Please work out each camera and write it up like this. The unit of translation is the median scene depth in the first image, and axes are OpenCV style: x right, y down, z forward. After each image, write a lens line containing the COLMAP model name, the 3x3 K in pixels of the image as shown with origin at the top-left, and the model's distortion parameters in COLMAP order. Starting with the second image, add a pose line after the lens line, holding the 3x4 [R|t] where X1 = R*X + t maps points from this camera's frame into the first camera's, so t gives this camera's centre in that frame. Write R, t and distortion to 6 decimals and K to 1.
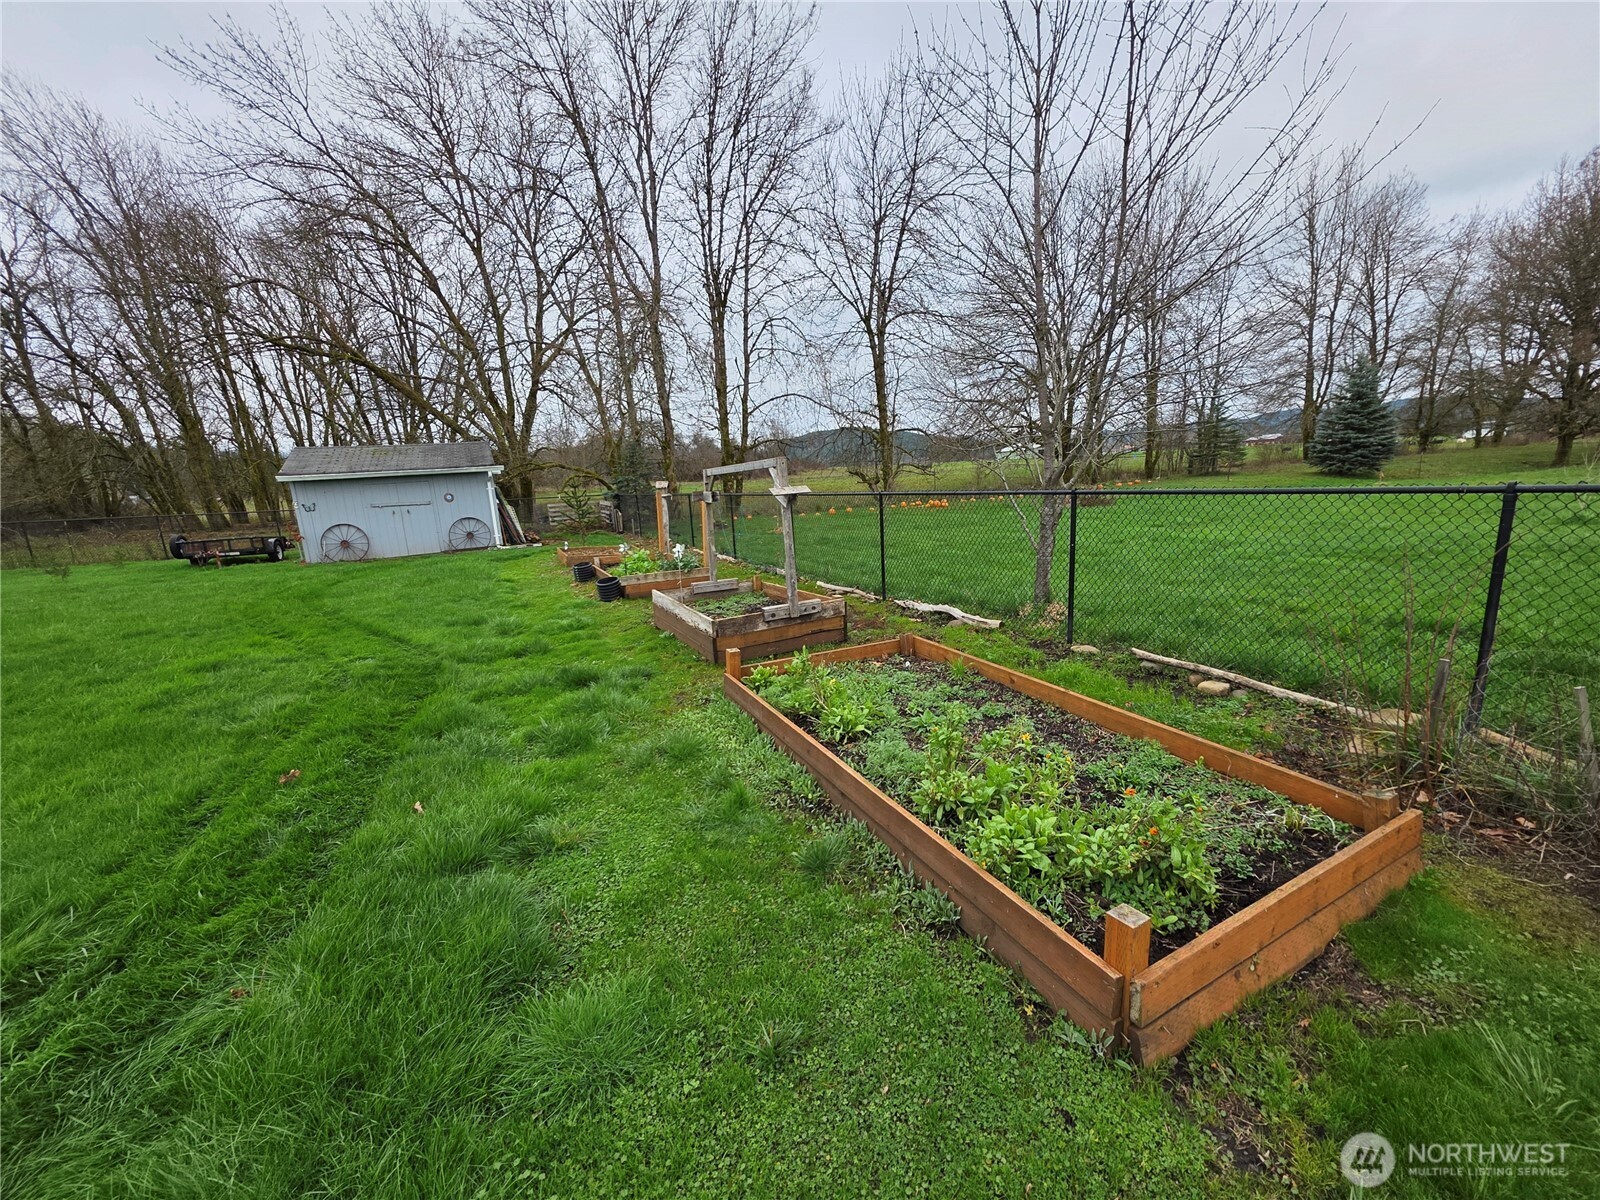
lens RADIAL K [[637.3, 0, 841.1], [0, 637.3, 602.4], [0, 0, 1]] dist [-0.000116, -0.000020]
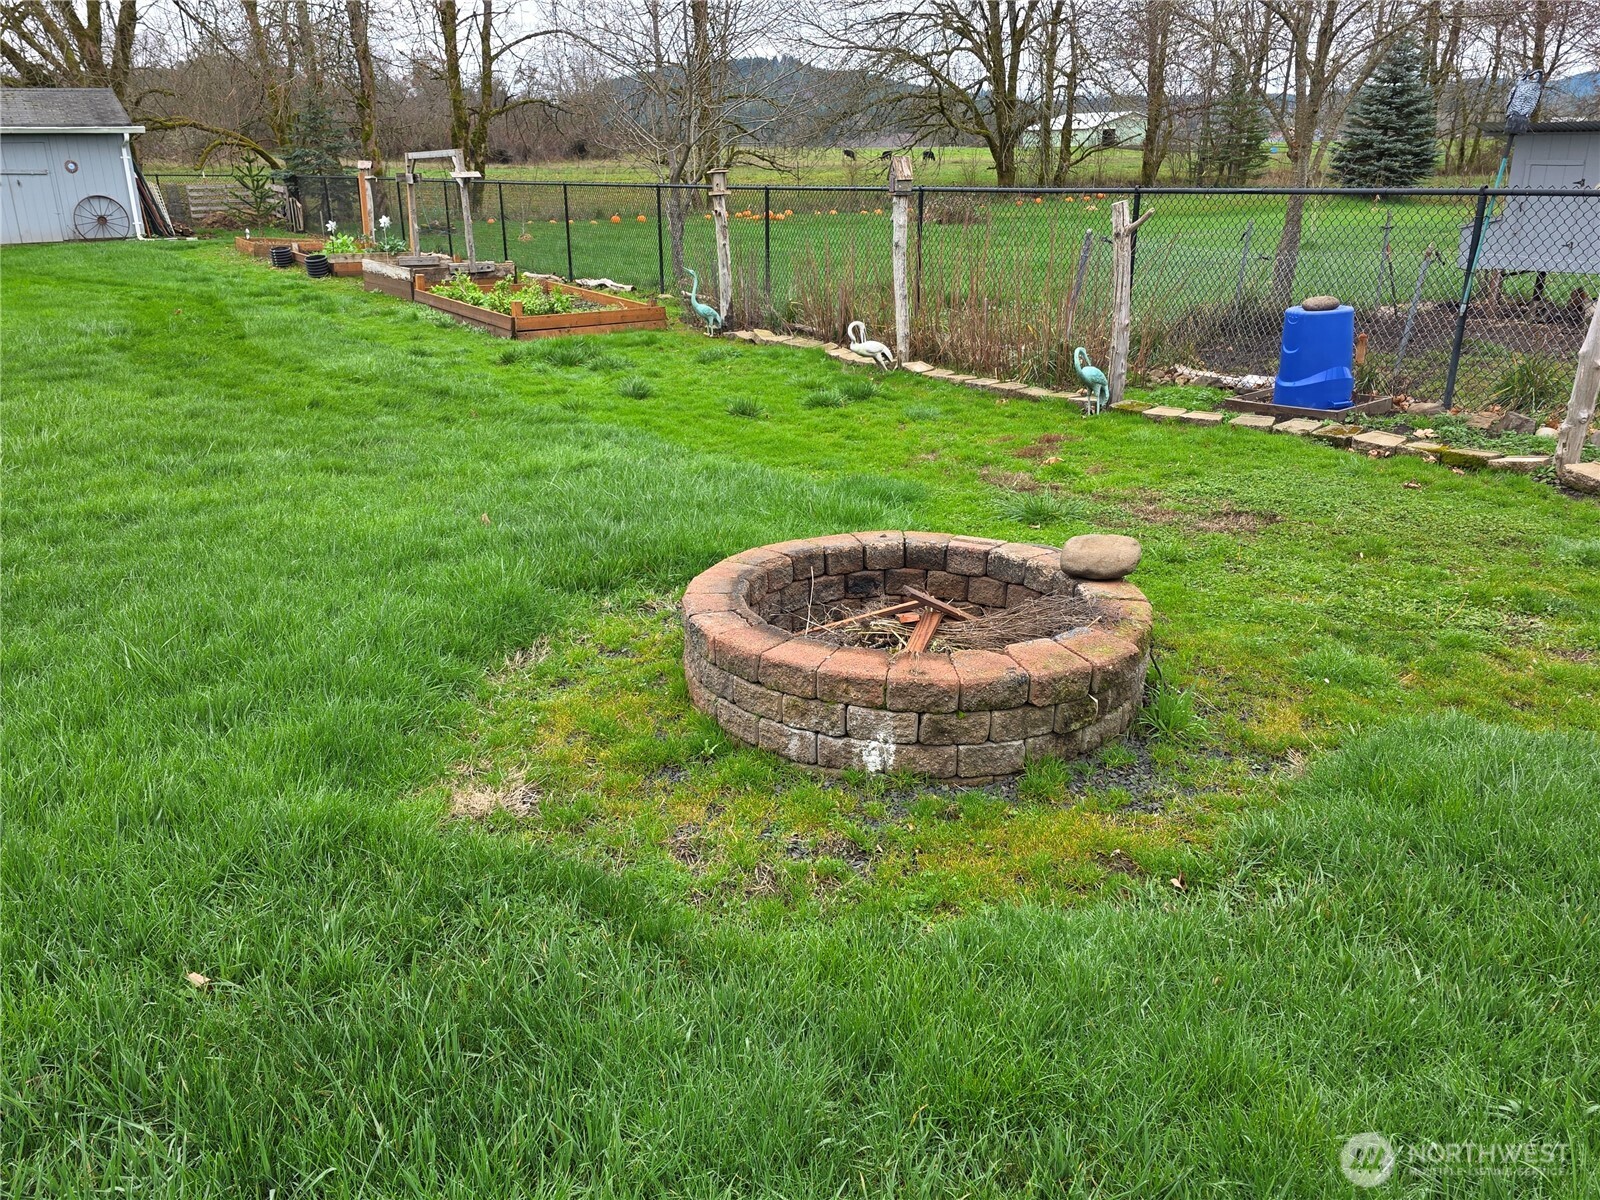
lens RADIAL K [[1266.5, 0, 800.0], [0, 1266.5, 600.0], [0, 0, 1]] dist [0.026431, -0.003868]
pose [[0.997457, 0.025352, 0.066610, 0.155172], [-0.033983, 0.990692, 0.131811, 0.113065], [-0.062648, -0.133739, 0.989034, -0.613649]]
